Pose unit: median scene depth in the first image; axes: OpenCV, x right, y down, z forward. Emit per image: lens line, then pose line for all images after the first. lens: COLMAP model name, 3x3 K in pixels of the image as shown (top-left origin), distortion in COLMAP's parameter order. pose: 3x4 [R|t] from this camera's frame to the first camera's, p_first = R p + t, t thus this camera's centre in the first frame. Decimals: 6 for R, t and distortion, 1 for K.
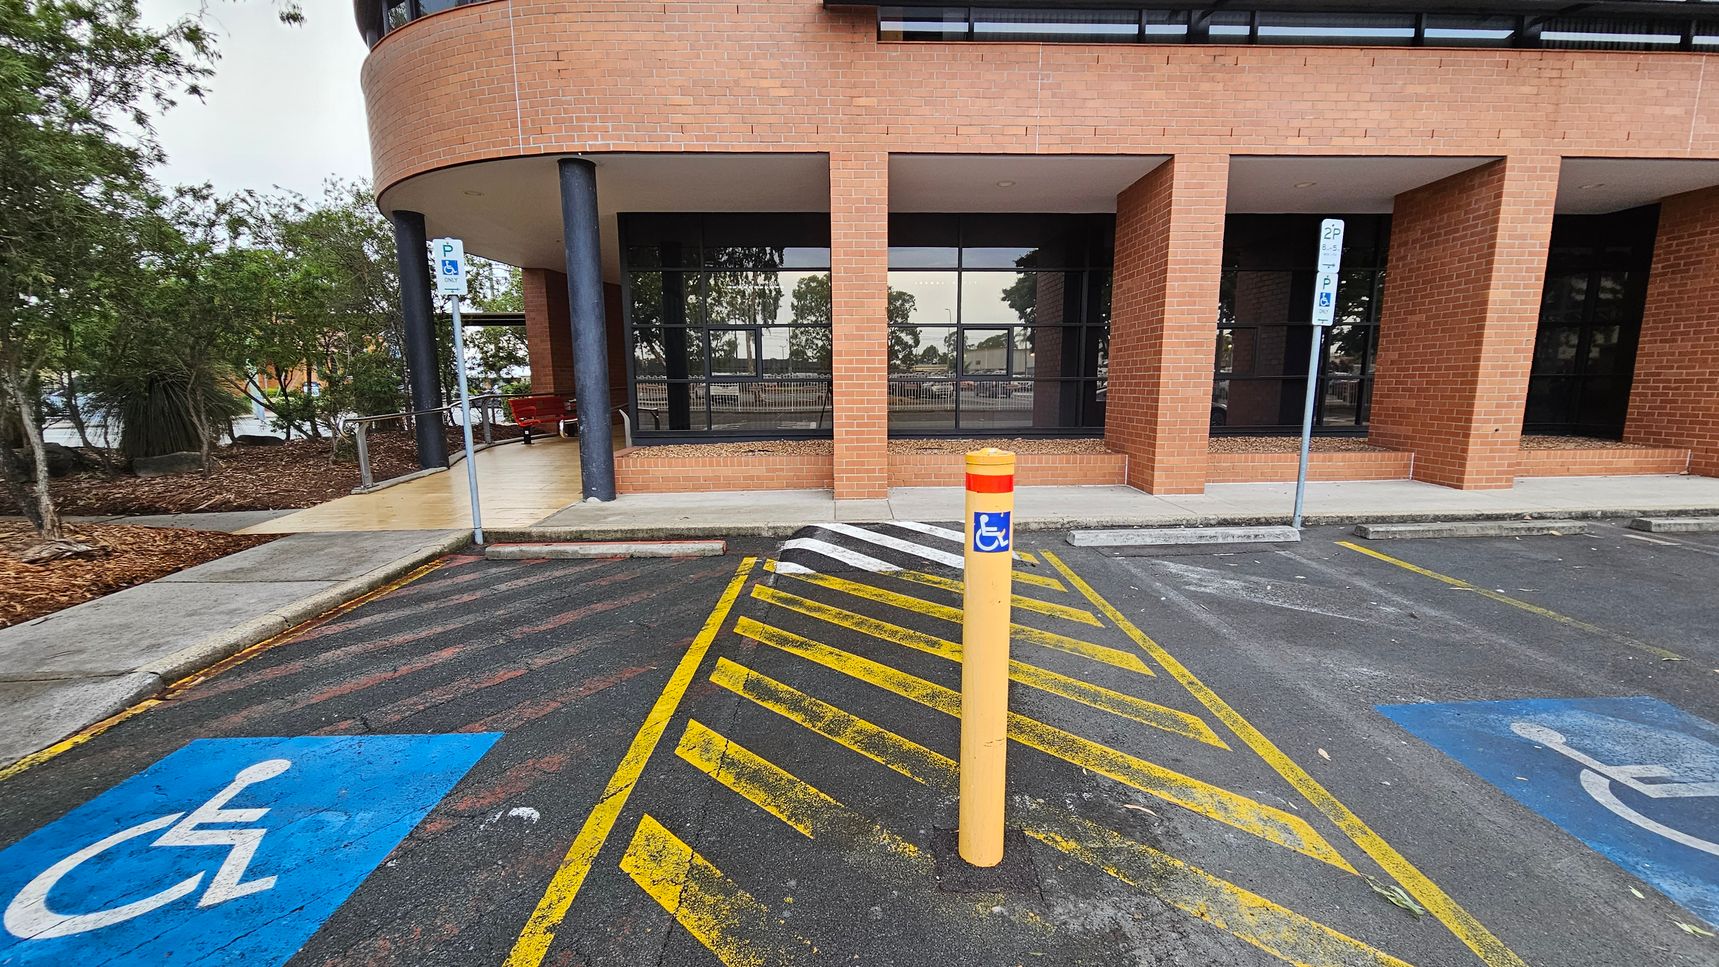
lens RADIAL K [[702.8, 0, 867.3], [0, 702.8, 499.4], [0, 0, 1]] dist [-0.002715, 0.001007]
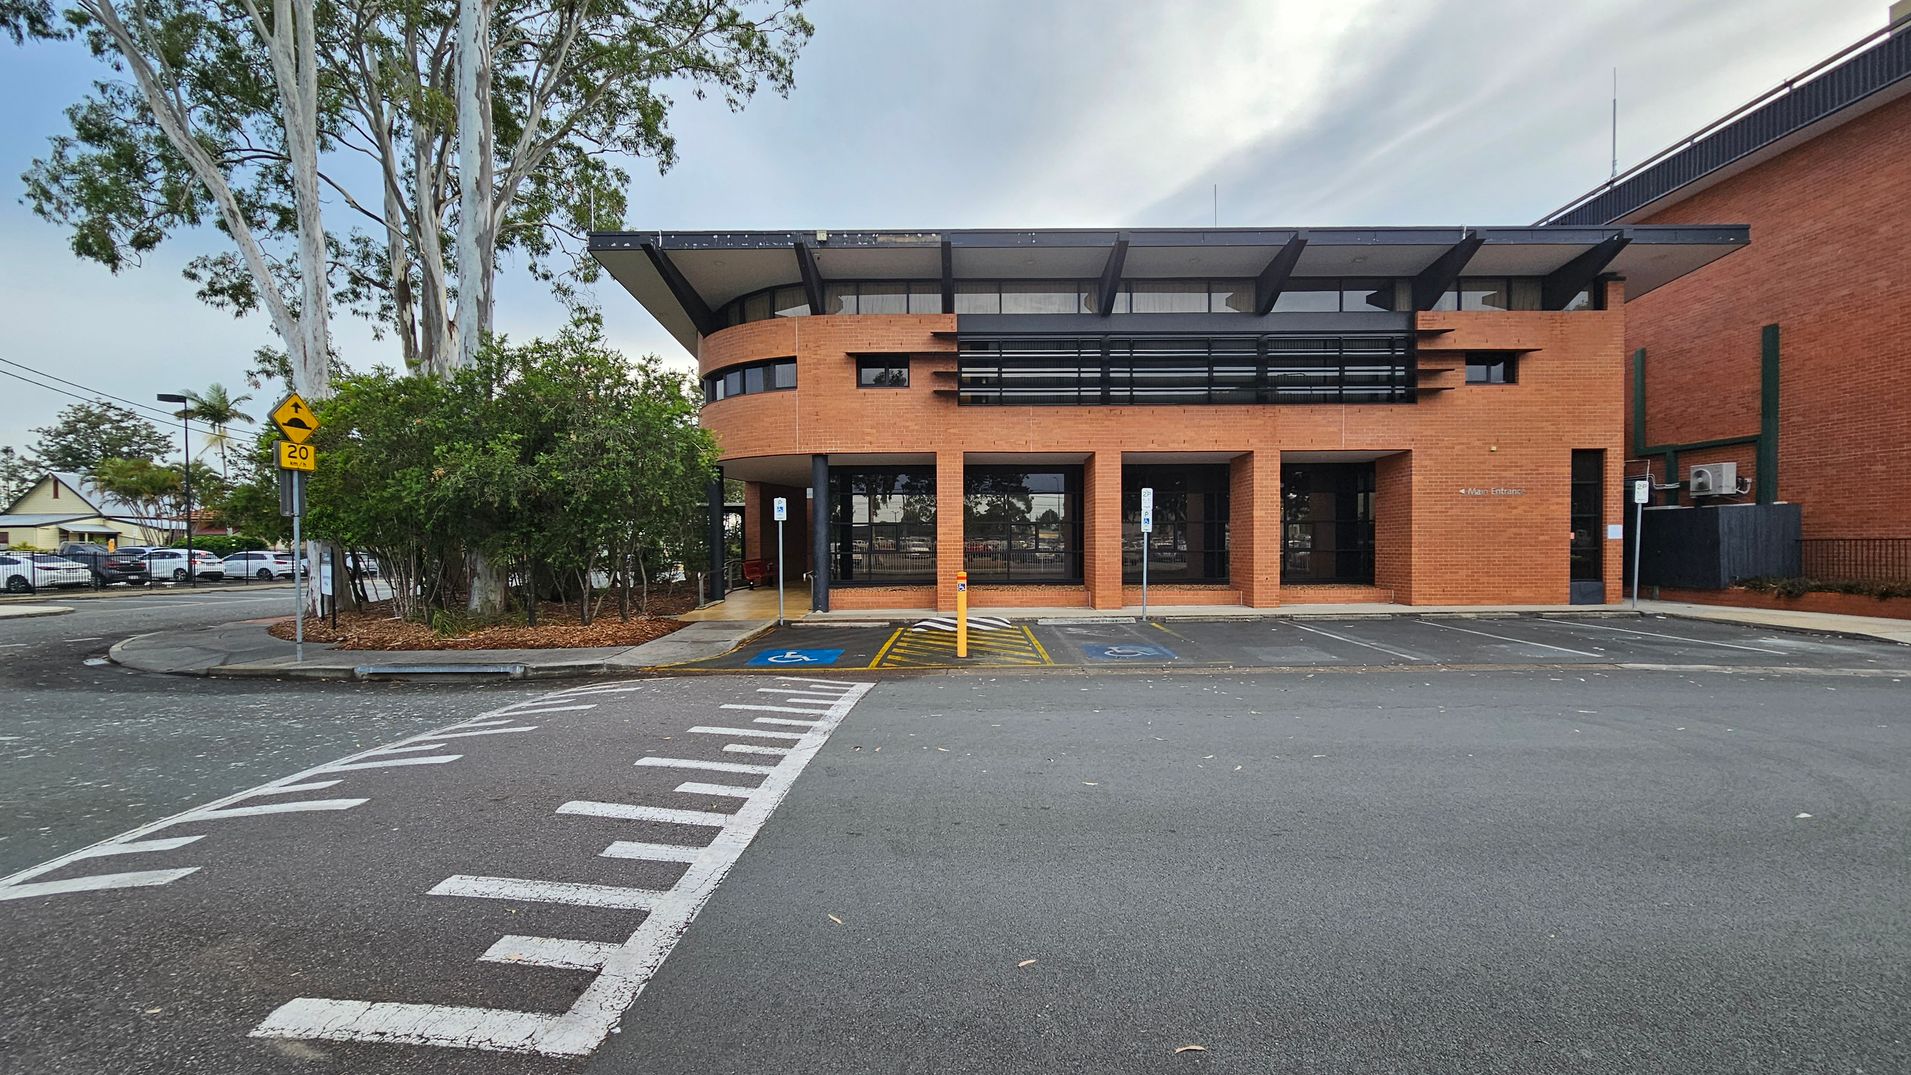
lens RADIAL K [[781.3, 0, 961.9], [0, 781.3, 543.1], [0, 0, 1]] dist [-0.002715, 0.001007]
pose [[0.999560, 0.000385, -0.029667, 0.091686], [-0.005352, 0.985849, -0.167549, 0.182962], [0.029182, 0.167634, 0.985417, -1.264280]]
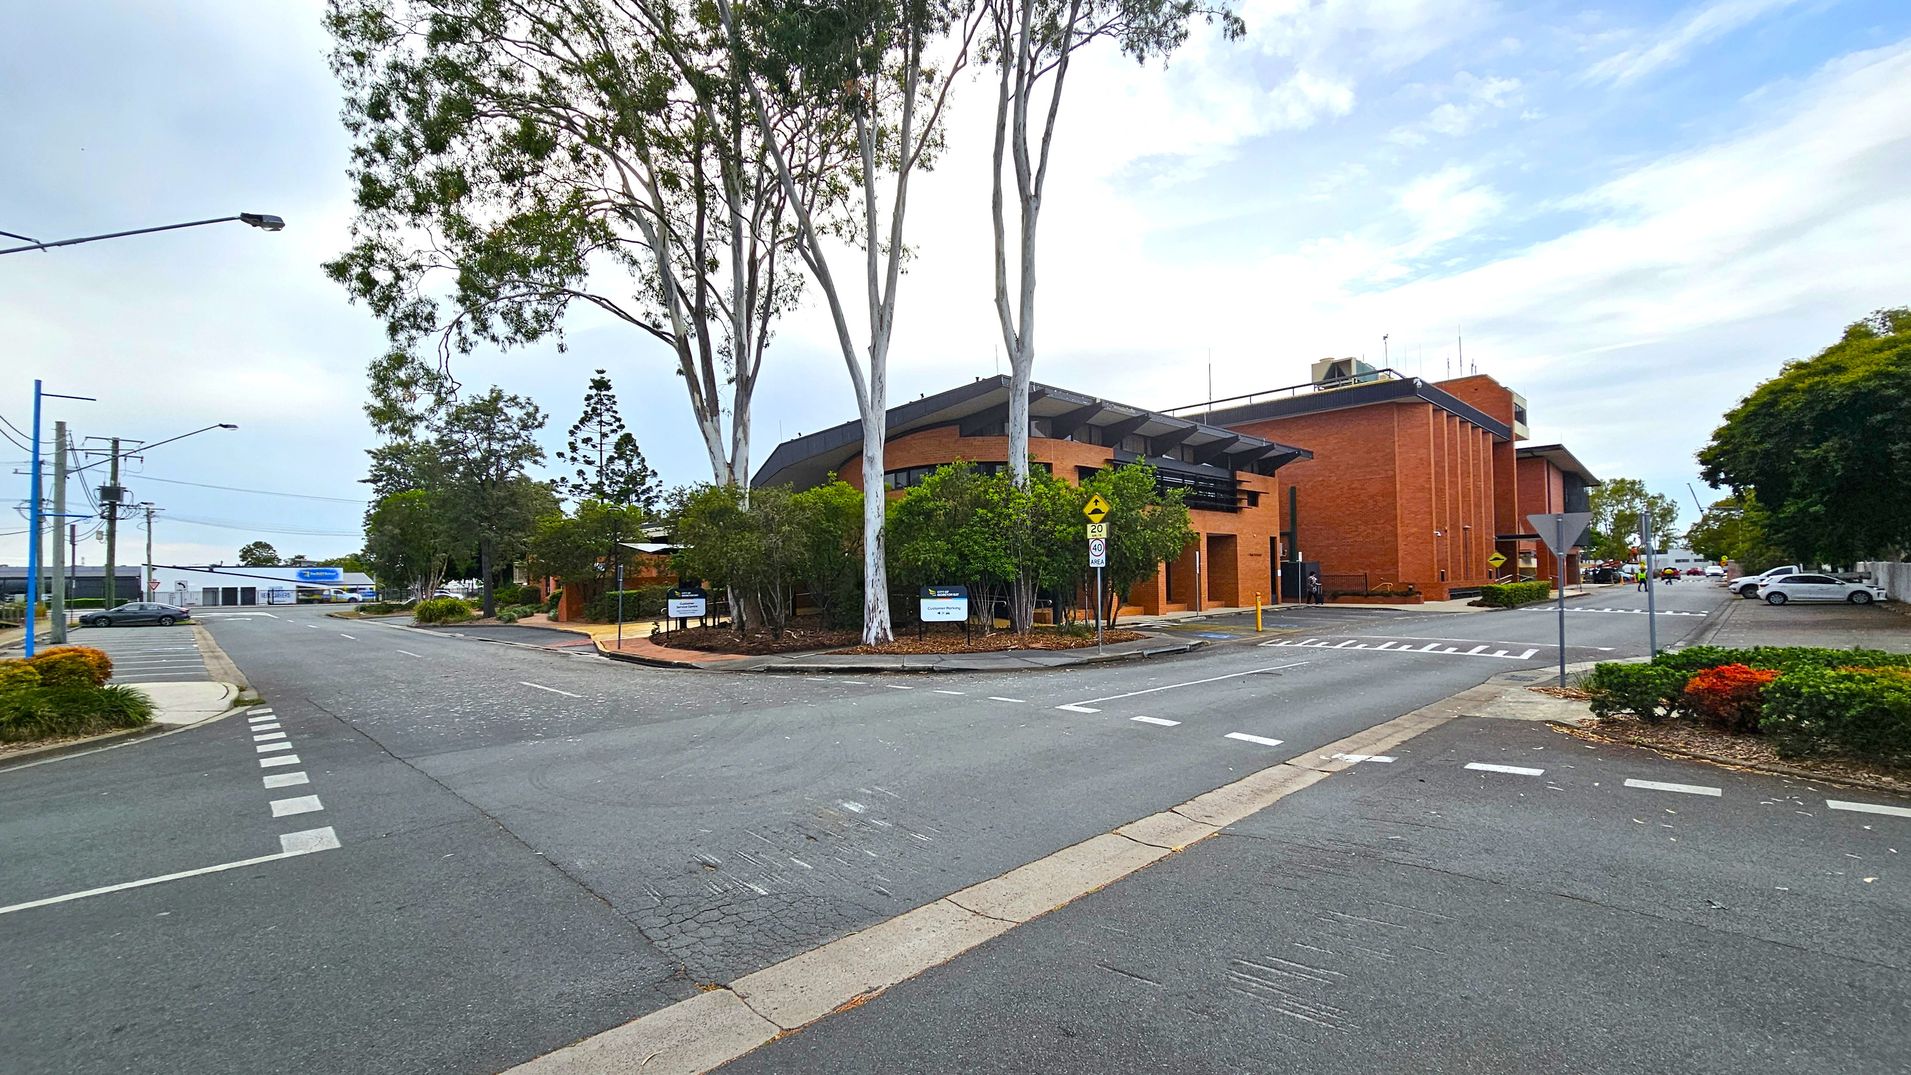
lens RADIAL K [[781.3, 0, 950.8], [0, 781.3, 542.3], [0, 0, 1]] dist [-0.002715, 0.001007]
pose [[0.733830, 0.022538, 0.678960, -3.296415], [0.132641, 0.975460, -0.175740, 0.190241], [-0.666259, 0.219021, 0.712832, -1.304874]]
